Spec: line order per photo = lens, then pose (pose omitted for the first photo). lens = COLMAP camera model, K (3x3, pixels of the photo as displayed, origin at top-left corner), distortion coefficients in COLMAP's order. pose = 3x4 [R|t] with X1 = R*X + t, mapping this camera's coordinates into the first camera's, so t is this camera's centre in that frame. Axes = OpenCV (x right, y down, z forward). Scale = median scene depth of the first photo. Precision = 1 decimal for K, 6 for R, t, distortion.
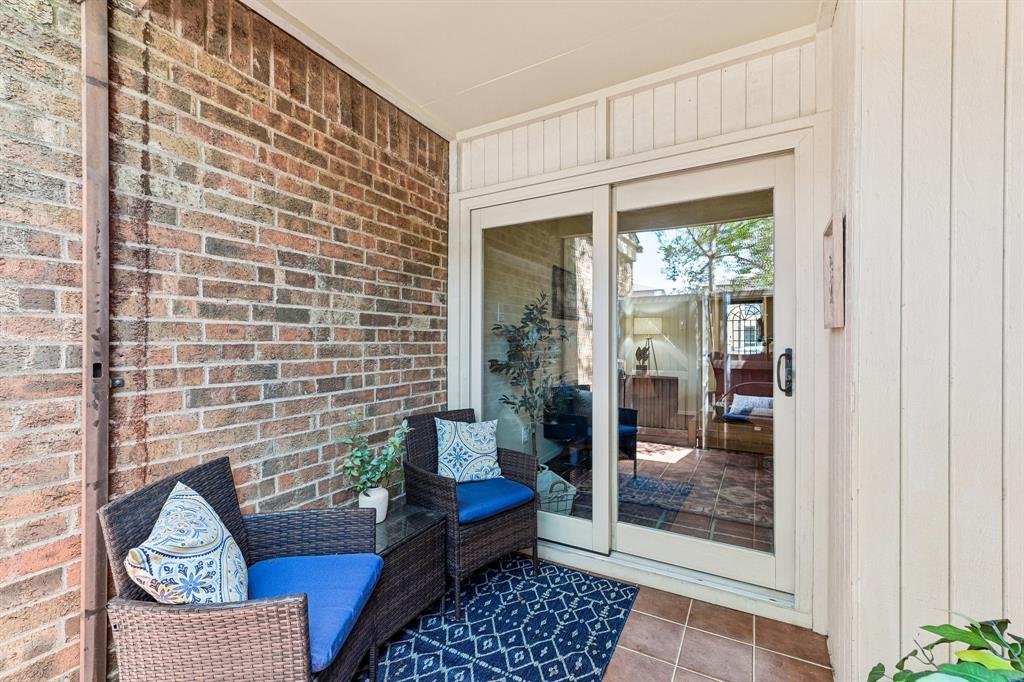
lens RADIAL K [[437.3, 0, 511.8], [0, 437.3, 341.6], [0, 0, 1]] dist [0.004608, 0.000147]
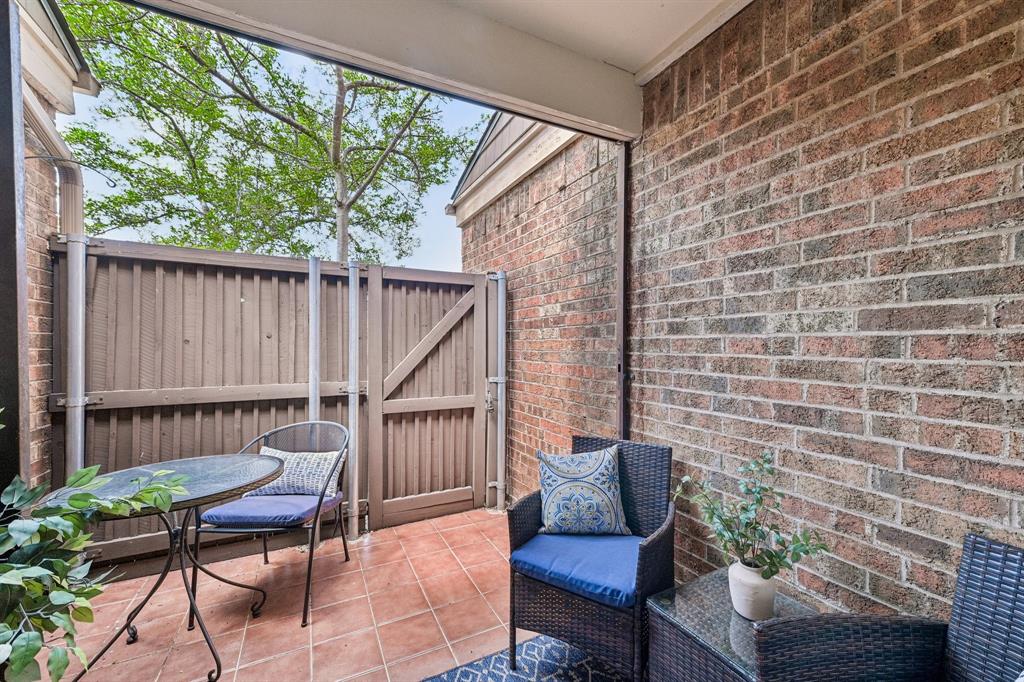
lens RADIAL K [[405.8, 0, 511.4], [0, 405.8, 349.0], [0, 0, 1]] dist [0.003776, 0.000398]
pose [[-0.566313, 0.013060, -0.824087, 0.455671], [0.003147, 0.999901, 0.013684, -0.024727], [0.824184, 0.005156, -0.566298, 1.098197]]
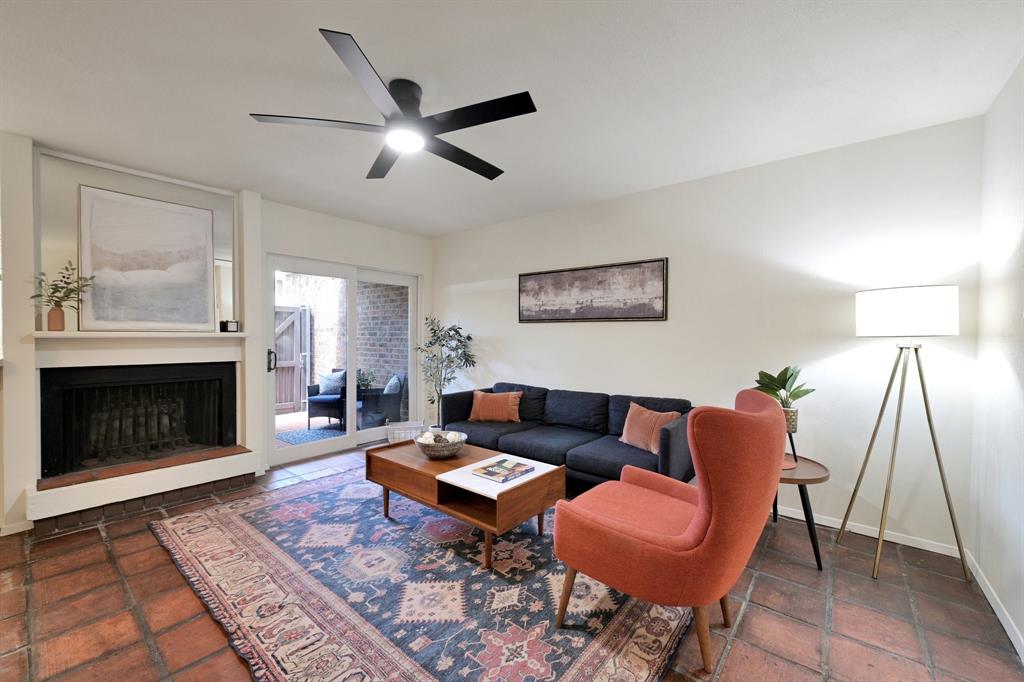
lens RADIAL K [[405.8, 0, 512.1], [0, 405.8, 340.6], [0, 0, 1]] dist [0.003776, 0.000398]
pose [[-0.186717, 0.019247, -0.982225, 2.503067], [0.000831, 0.999811, 0.019433, -0.073209], [0.982413, 0.002813, -0.186697, 2.722603]]
